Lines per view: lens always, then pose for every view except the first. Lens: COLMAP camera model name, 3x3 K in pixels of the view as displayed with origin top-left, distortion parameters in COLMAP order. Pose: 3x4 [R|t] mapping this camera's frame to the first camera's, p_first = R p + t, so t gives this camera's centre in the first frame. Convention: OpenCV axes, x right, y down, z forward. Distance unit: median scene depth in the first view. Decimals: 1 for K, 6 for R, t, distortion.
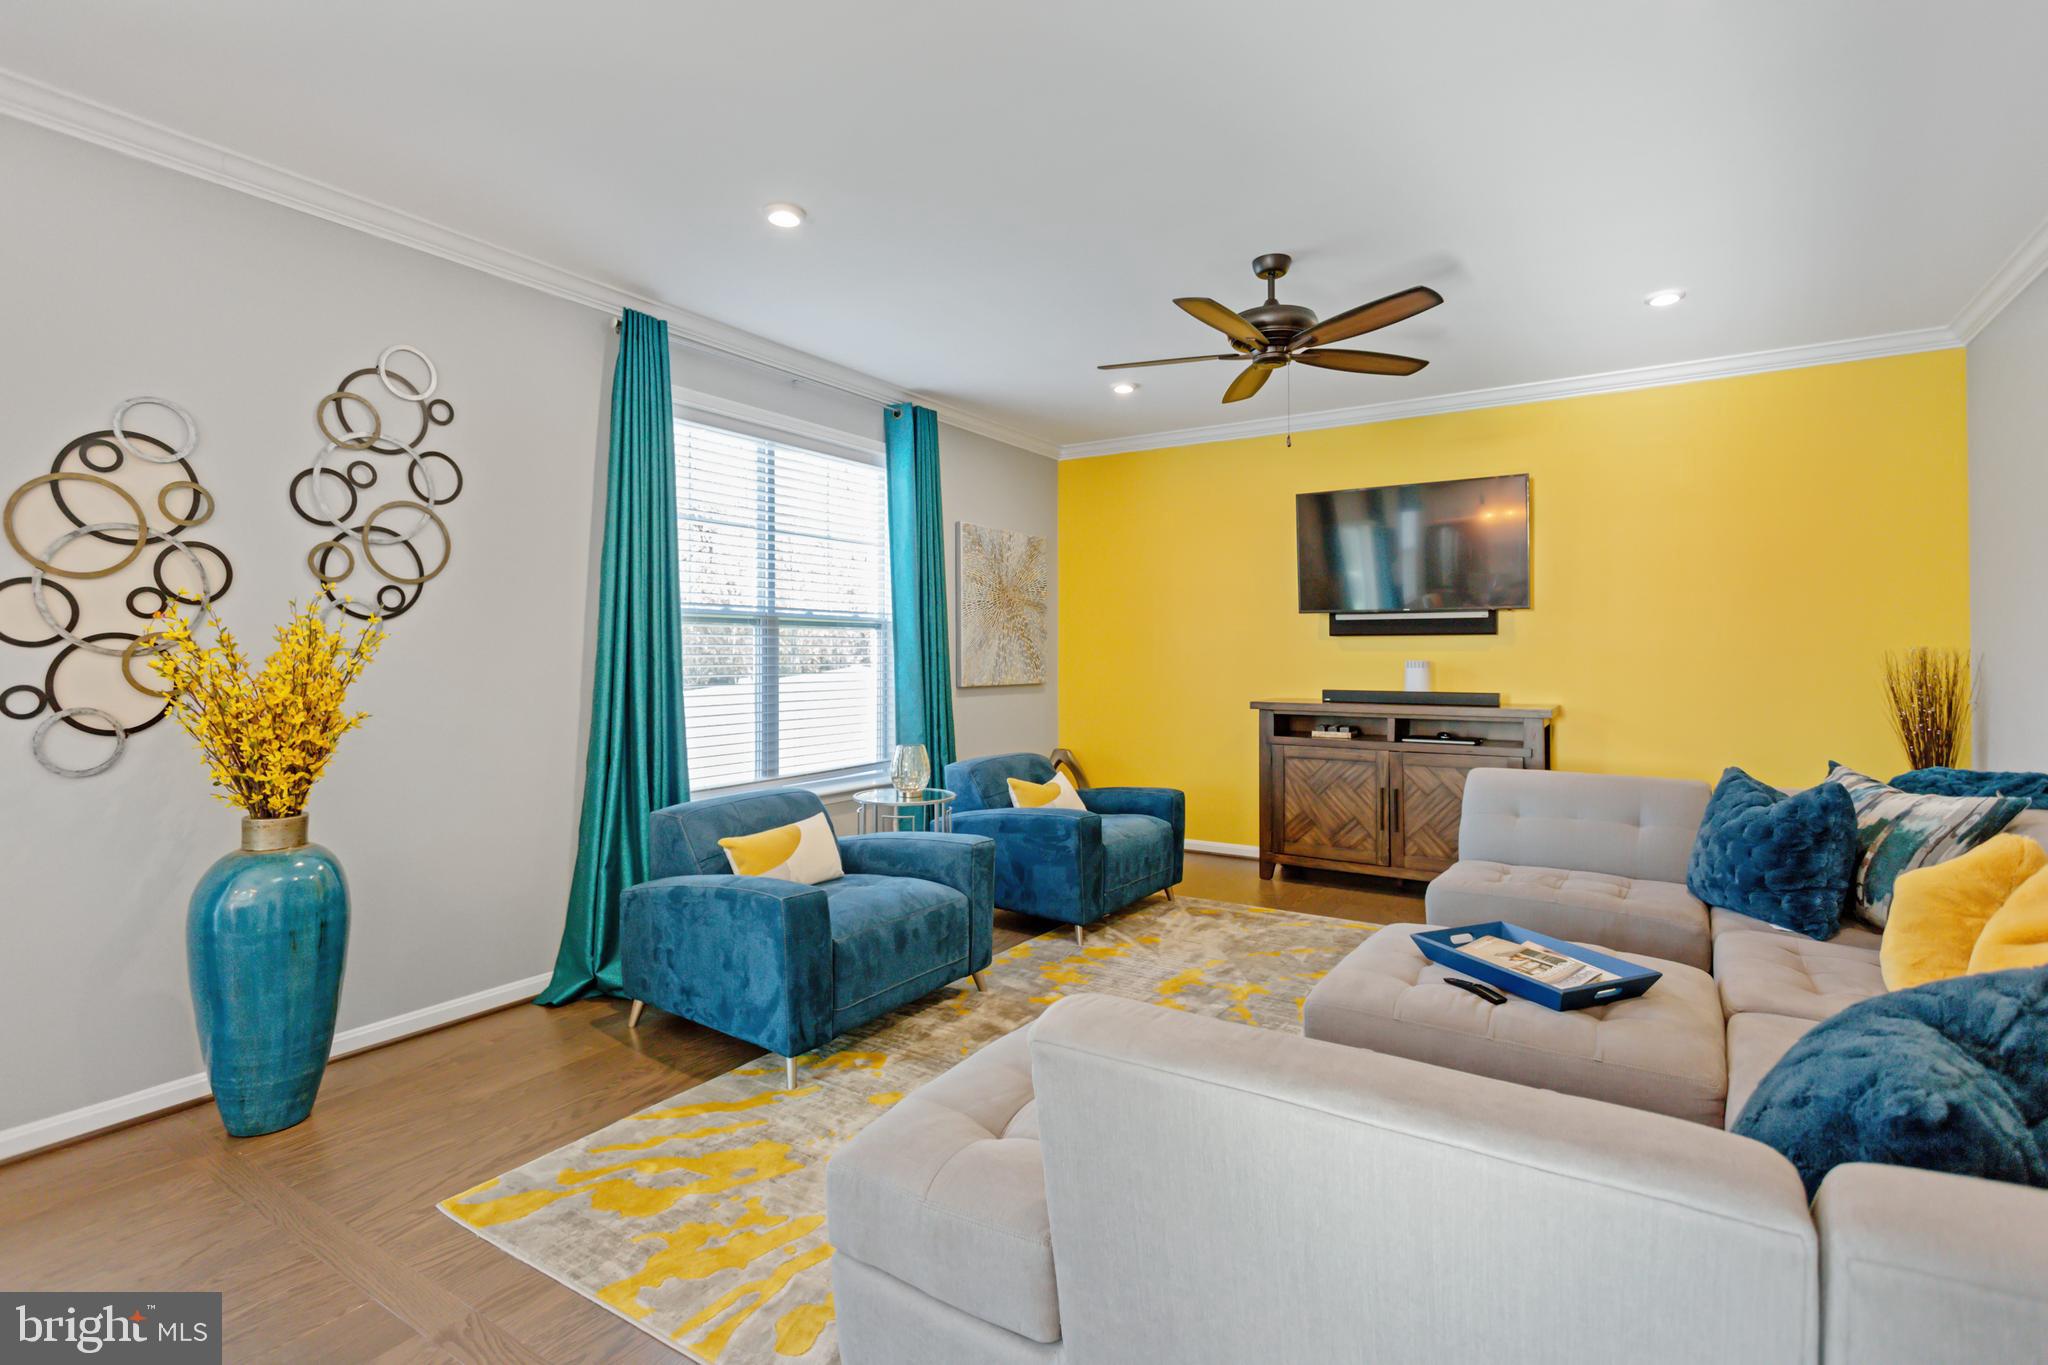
lens RADIAL K [[976.6, 0, 1021.3], [0, 976.6, 664.4], [0, 0, 1]] dist [0.001536, 0.000294]
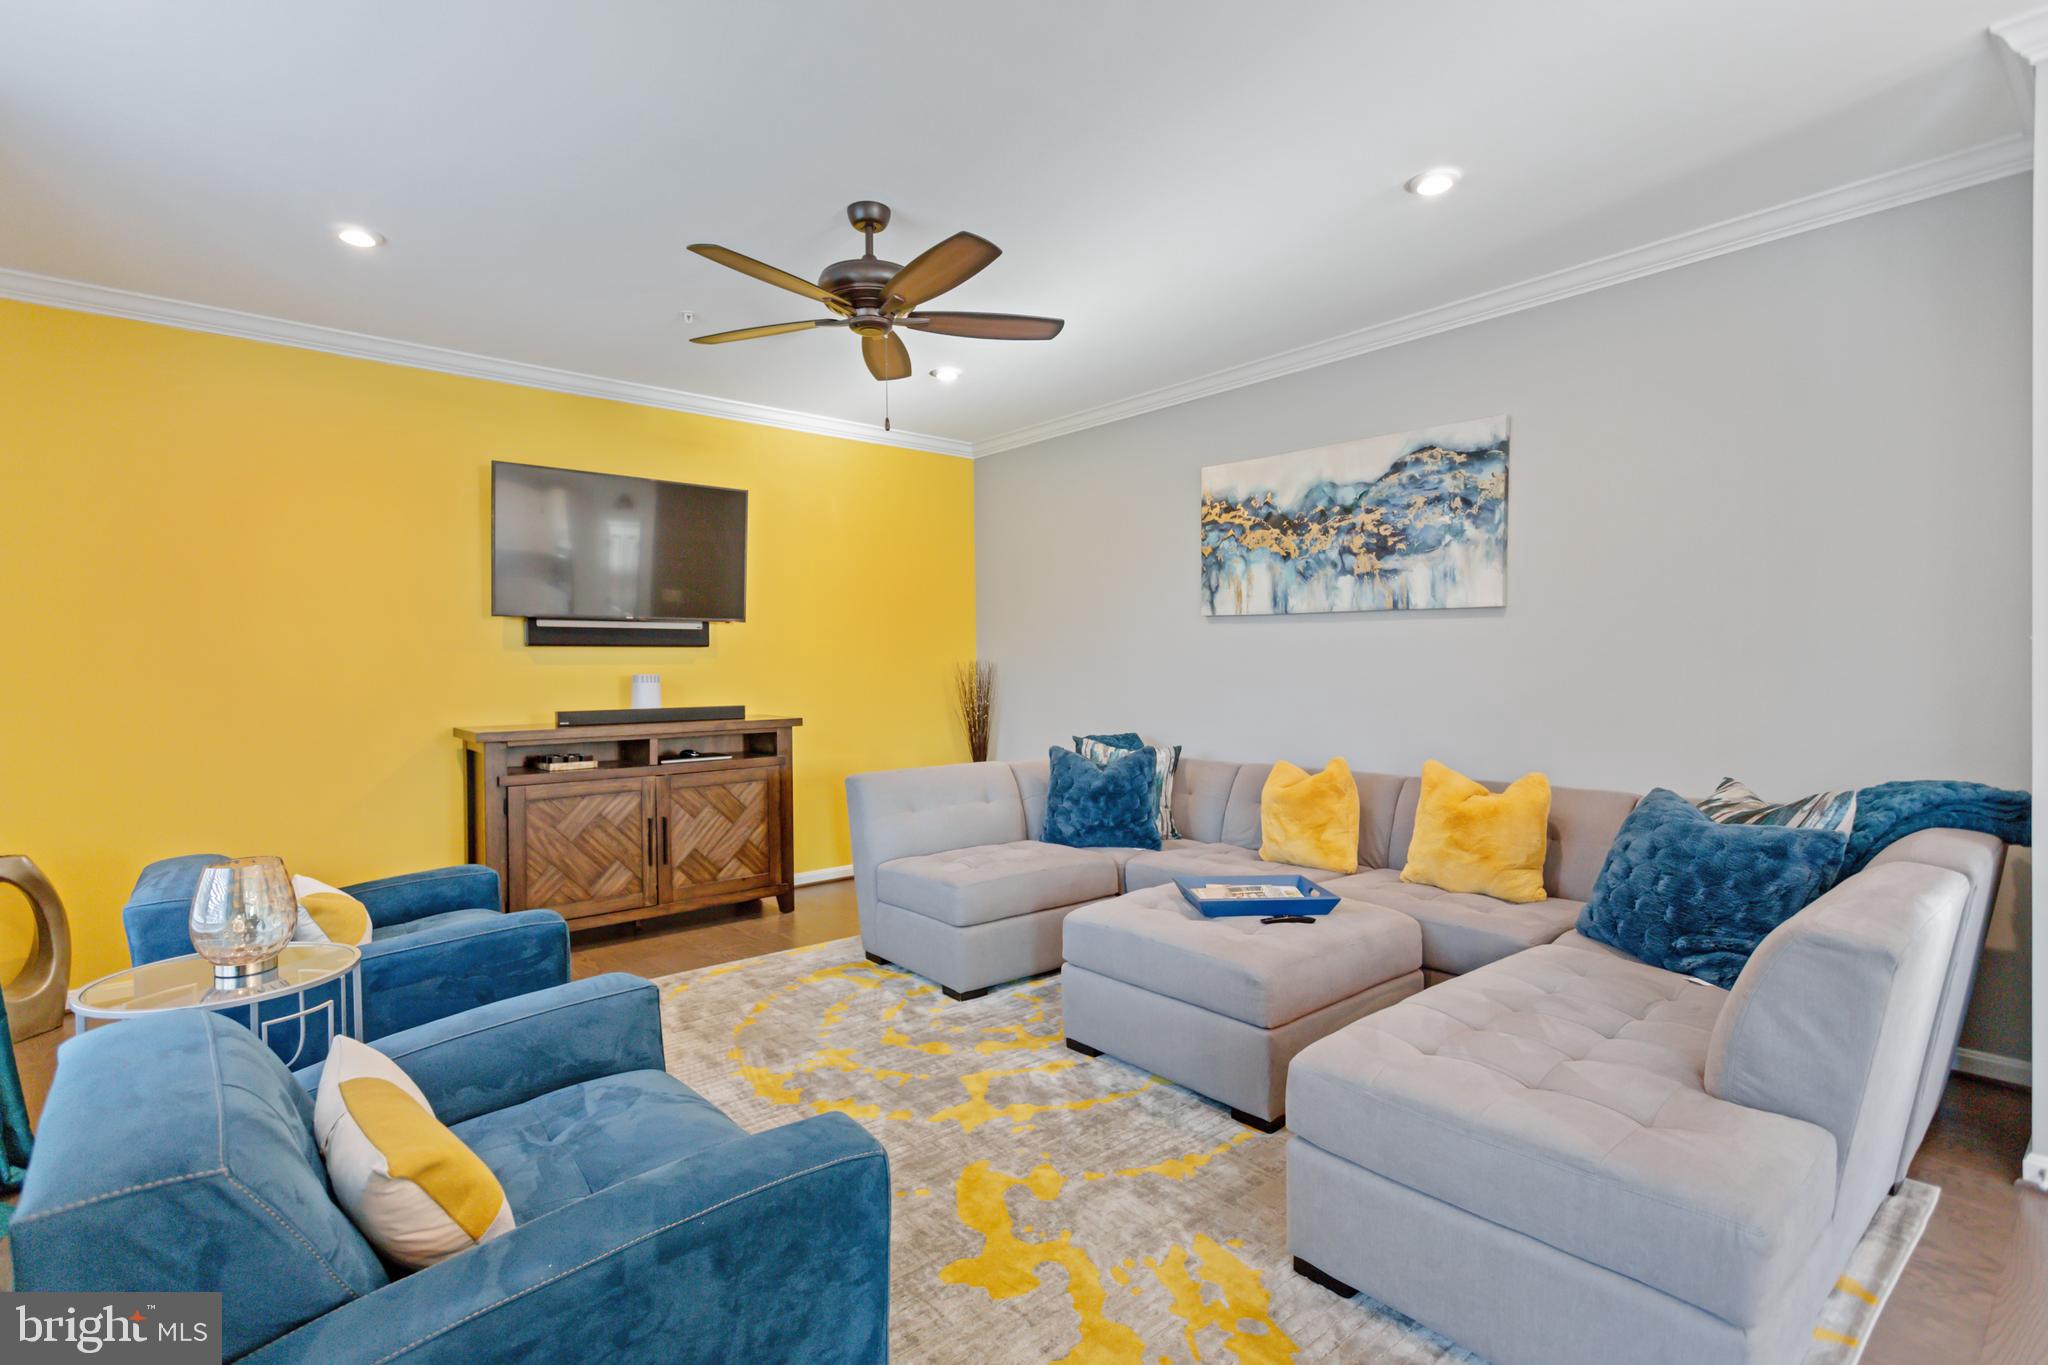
lens RADIAL K [[976.6, 0, 1019.8], [0, 976.6, 687.6], [0, 0, 1]] dist [0.001536, 0.000294]
pose [[0.294761, -0.025971, 0.955218, -0.365758], [0.023290, 0.999529, 0.019988, -0.001678], [-0.955287, 0.016355, 0.295227, 0.410919]]
